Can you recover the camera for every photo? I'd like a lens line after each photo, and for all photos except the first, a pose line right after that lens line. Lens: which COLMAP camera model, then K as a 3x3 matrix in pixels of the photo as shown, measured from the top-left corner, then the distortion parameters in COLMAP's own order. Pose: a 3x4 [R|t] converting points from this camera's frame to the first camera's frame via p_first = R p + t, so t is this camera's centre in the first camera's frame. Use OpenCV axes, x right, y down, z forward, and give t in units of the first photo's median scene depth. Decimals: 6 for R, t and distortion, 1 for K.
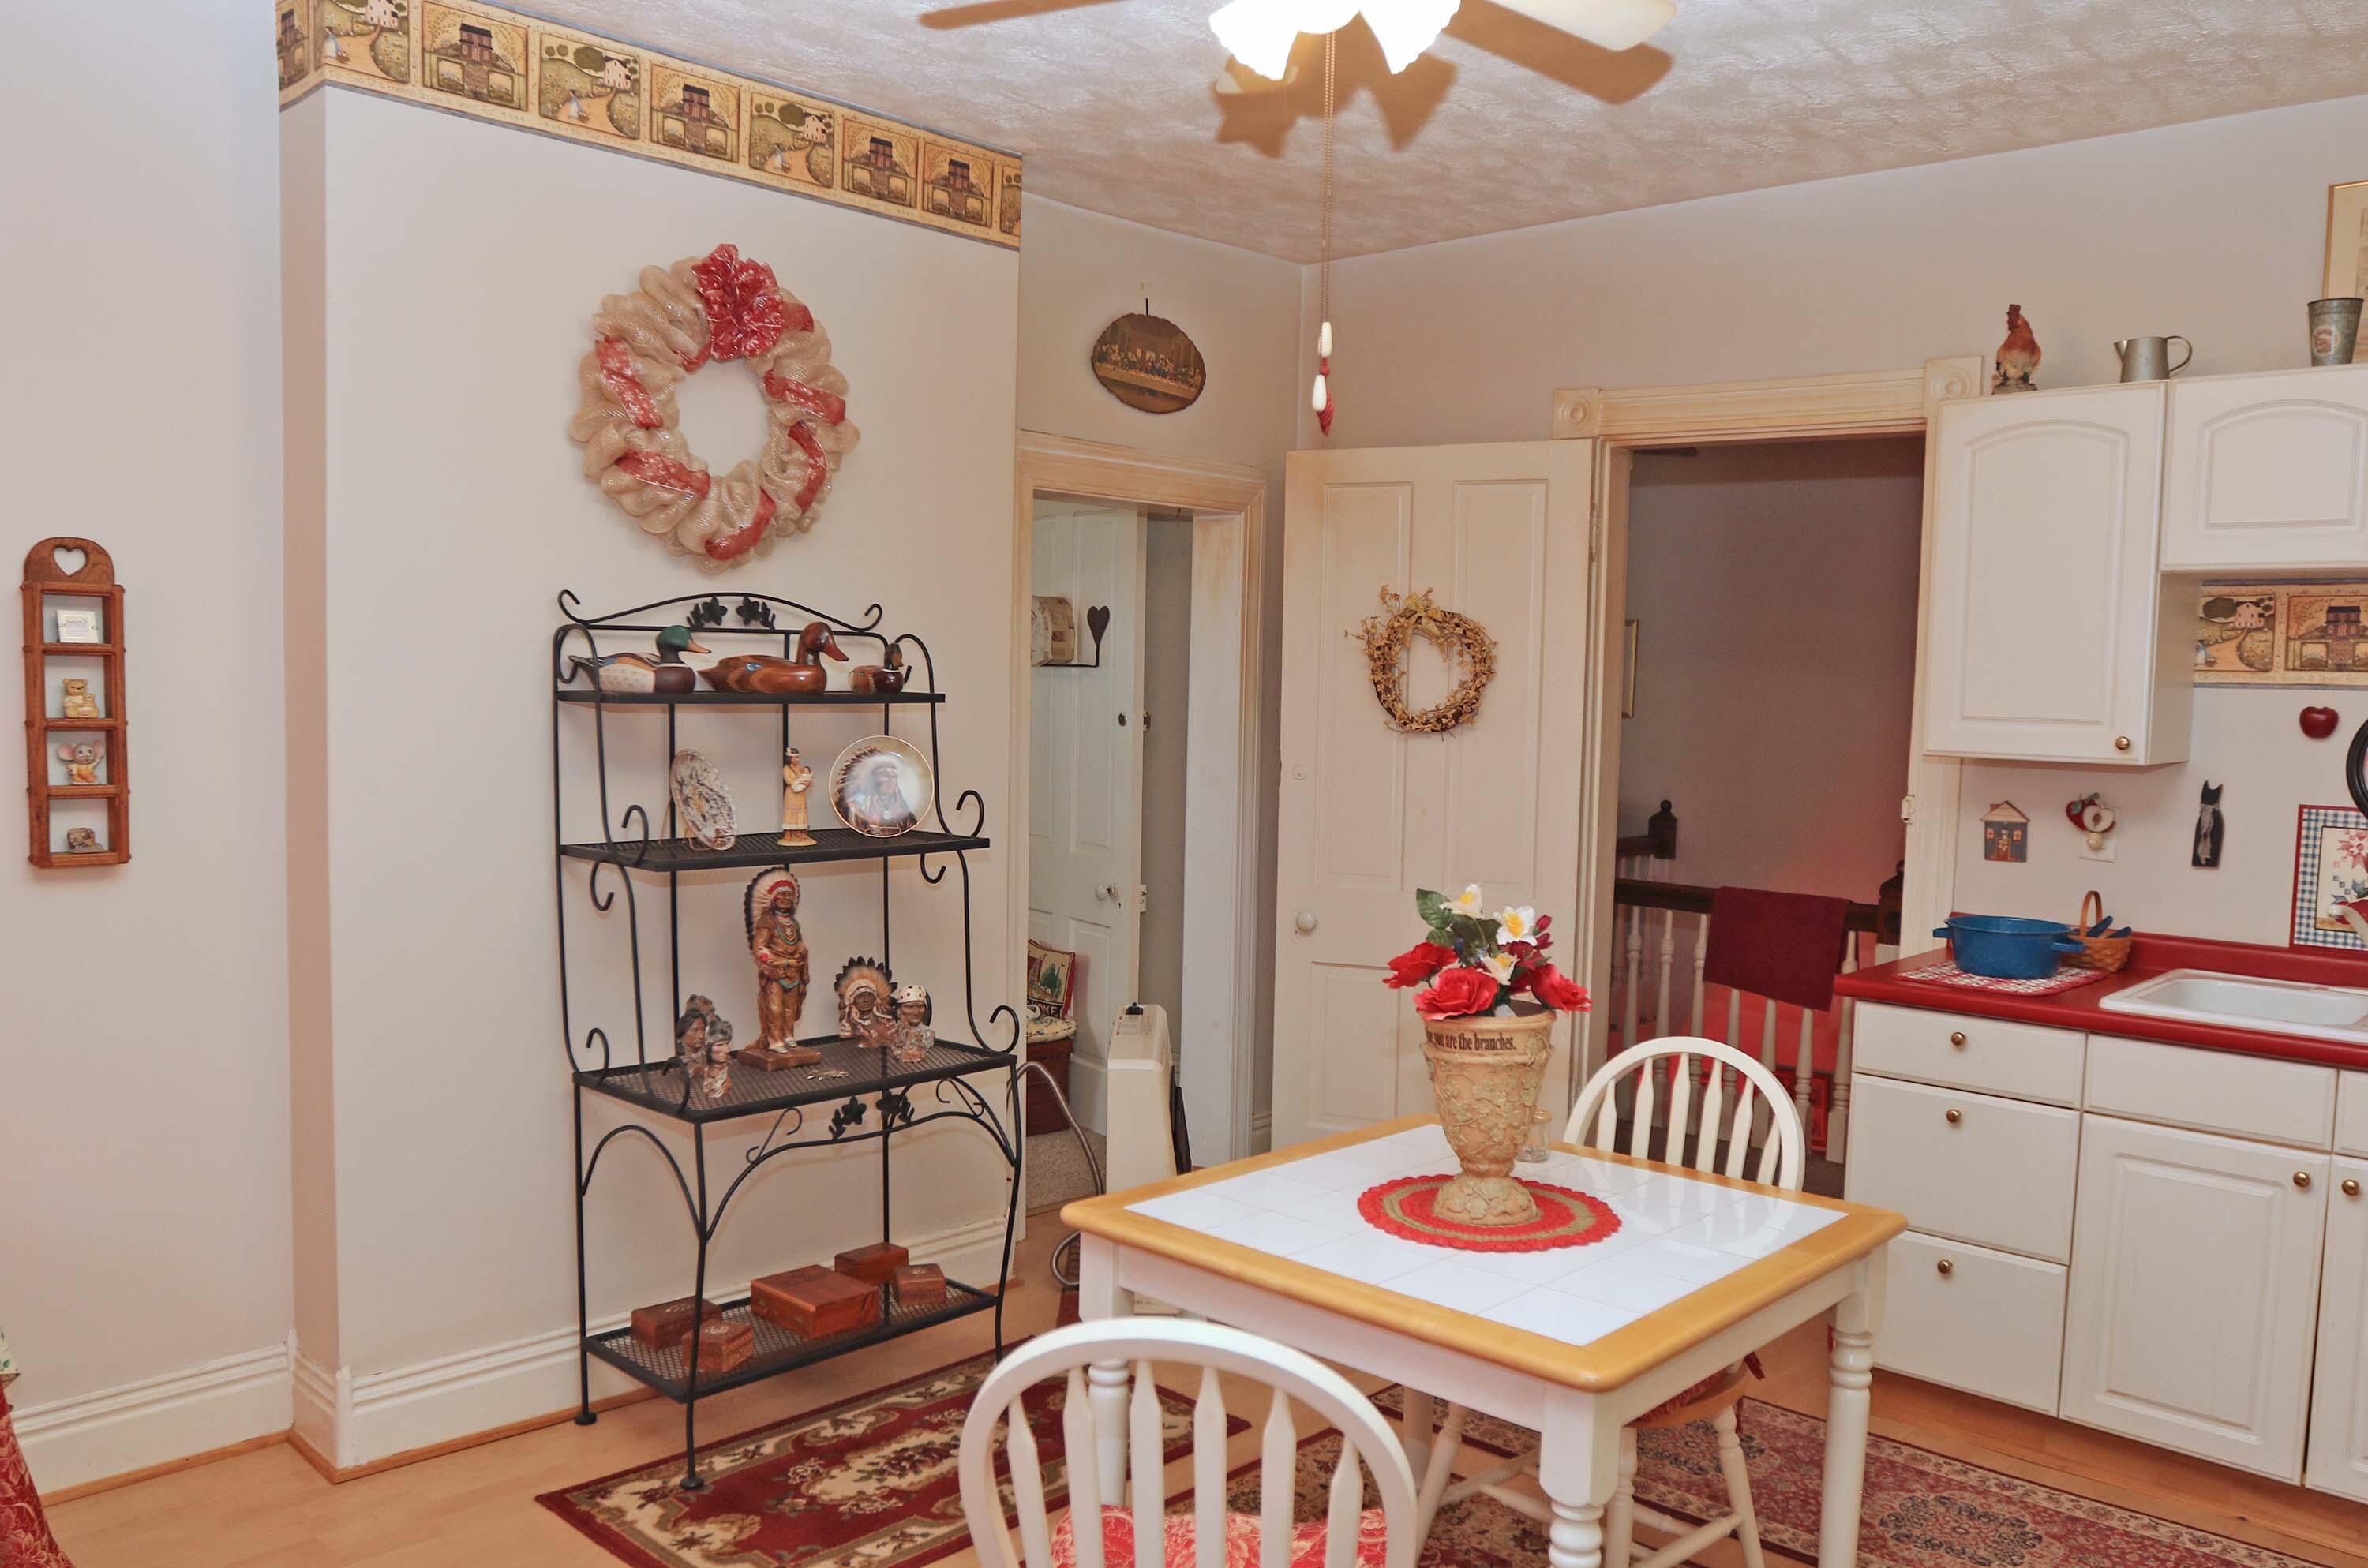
lens RADIAL K [[1762.8, 0, 1190.6], [0, 1762.8, 801.6], [0, 0, 1]] dist [-0.076662, 0.053933]
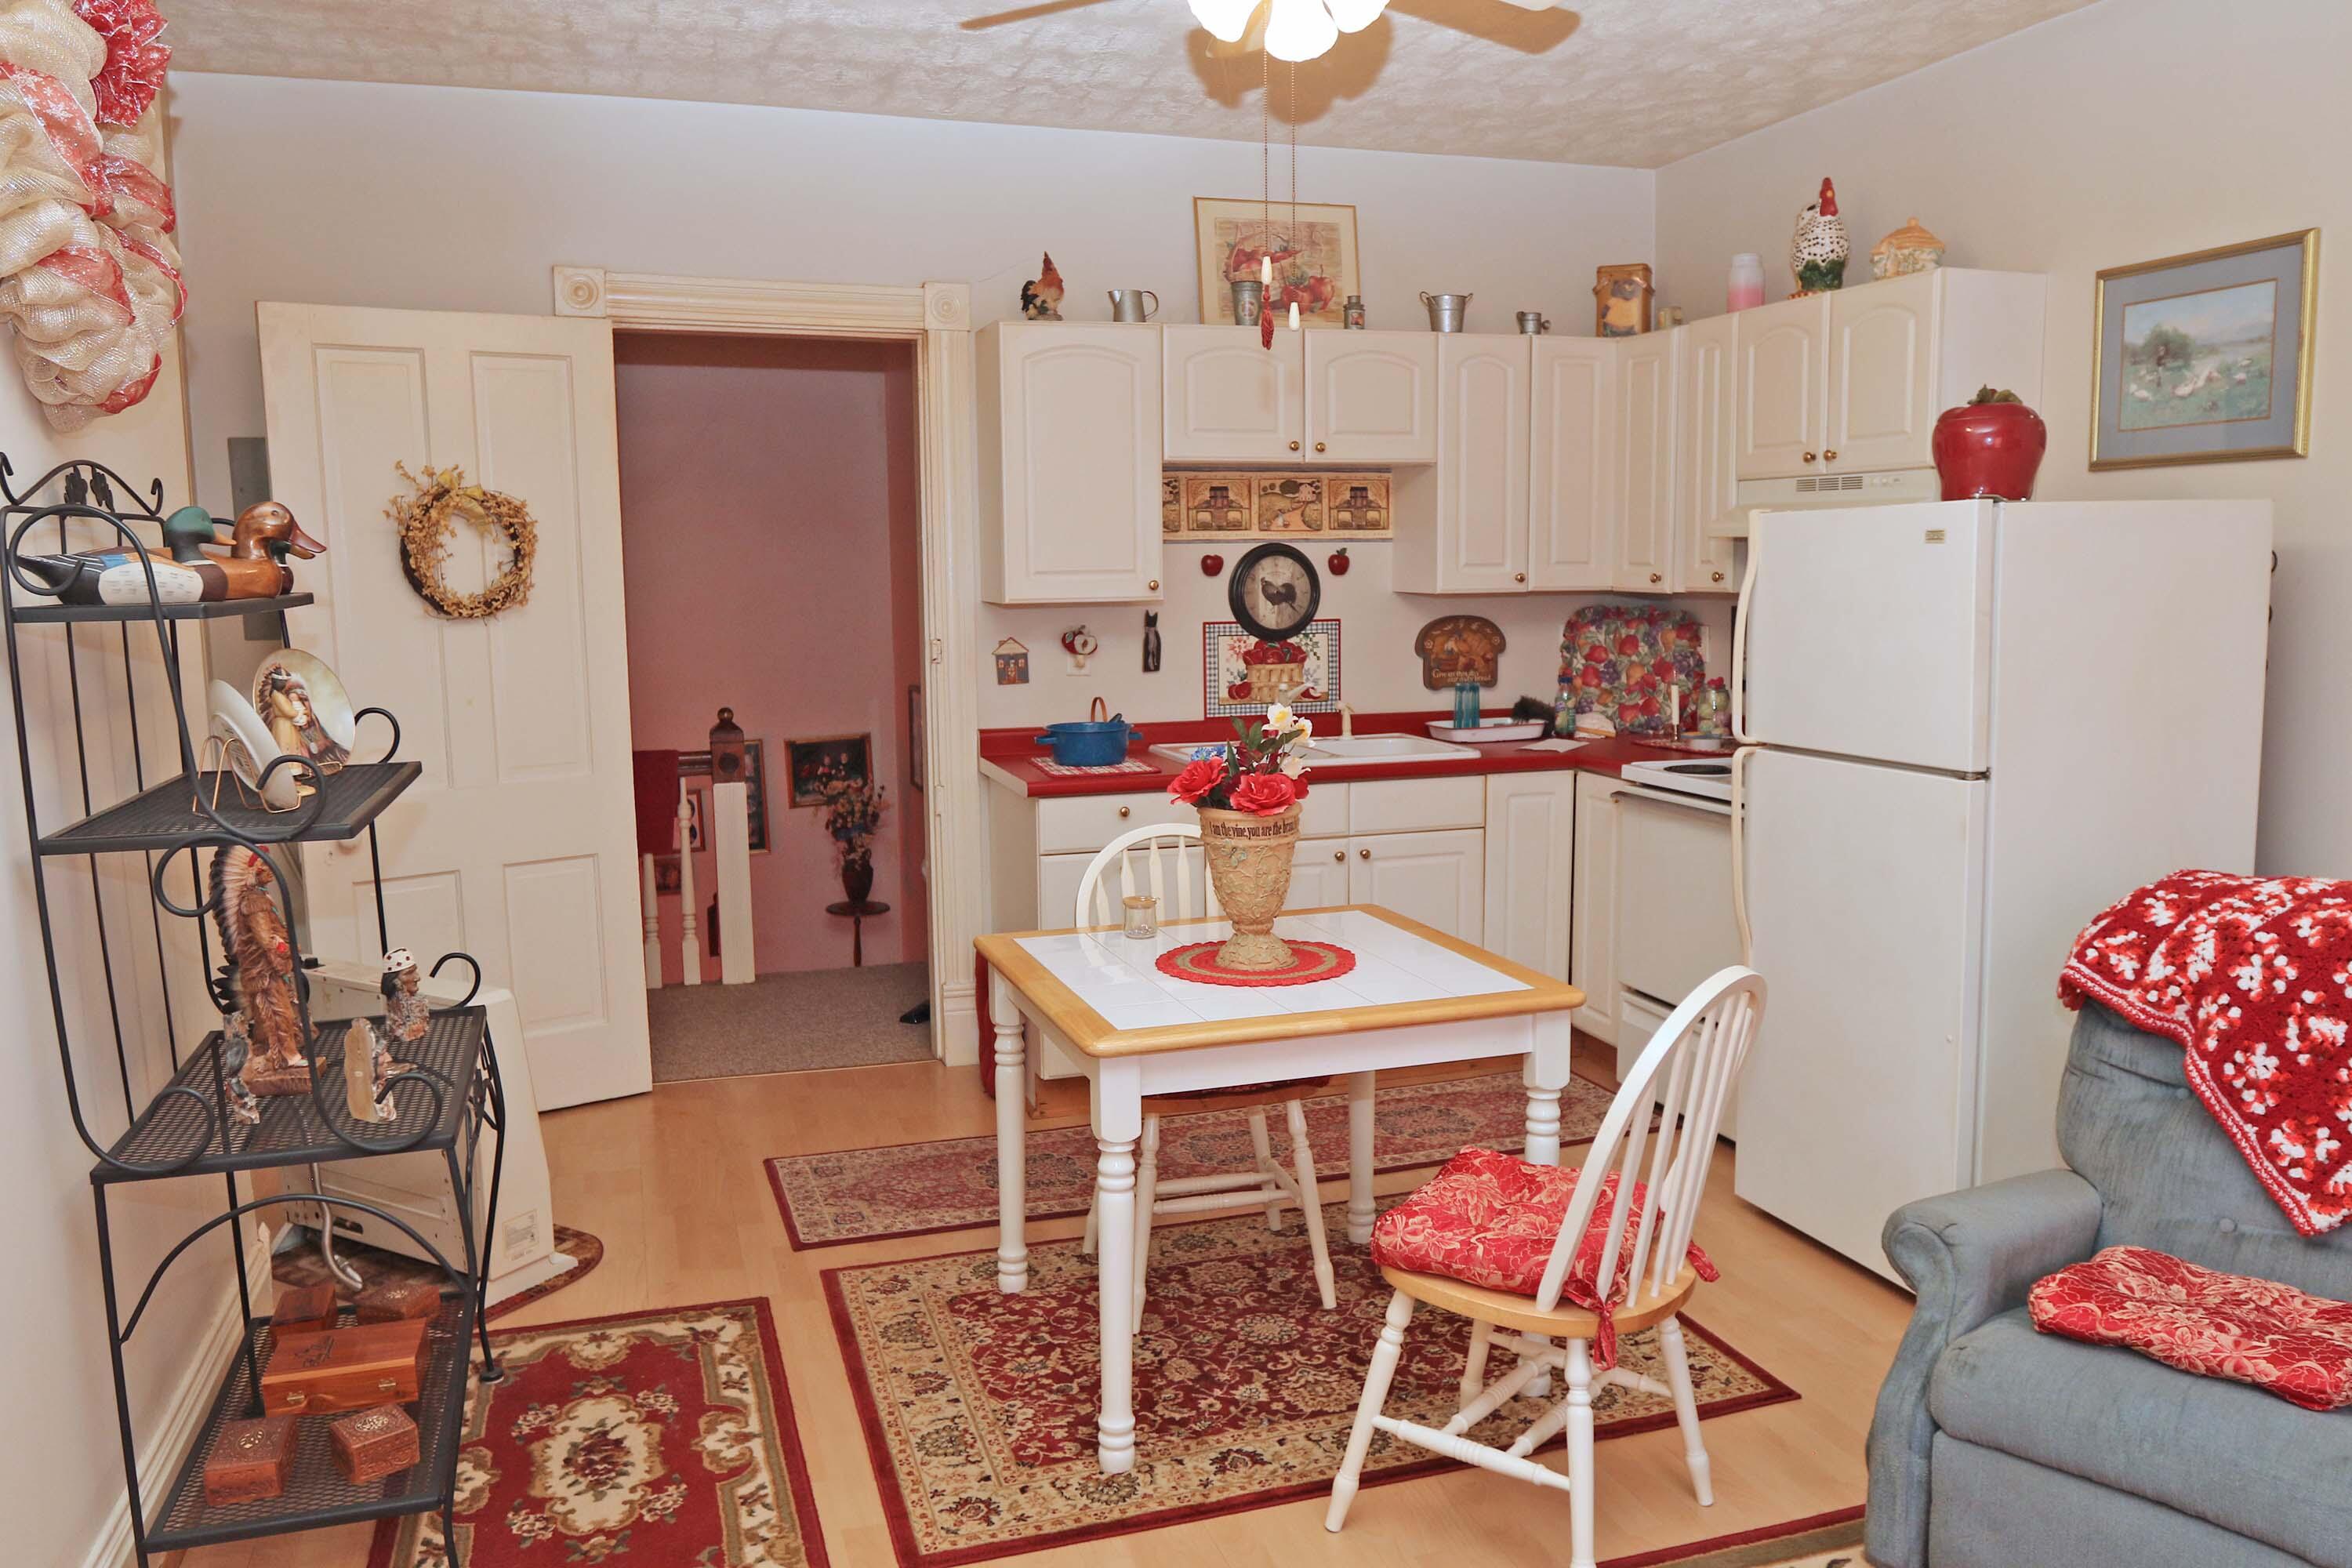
lens RADIAL K [[1723.5, 0, 1175.6], [0, 1723.5, 786.7], [0, 0, 1]] dist [-0.111870, 0.002855]
pose [[0.484155, -0.139722, 0.863754, -0.630045], [0.084687, 0.990016, 0.112677, -0.025905], [-0.870874, 0.018595, 0.491154, 0.294891]]
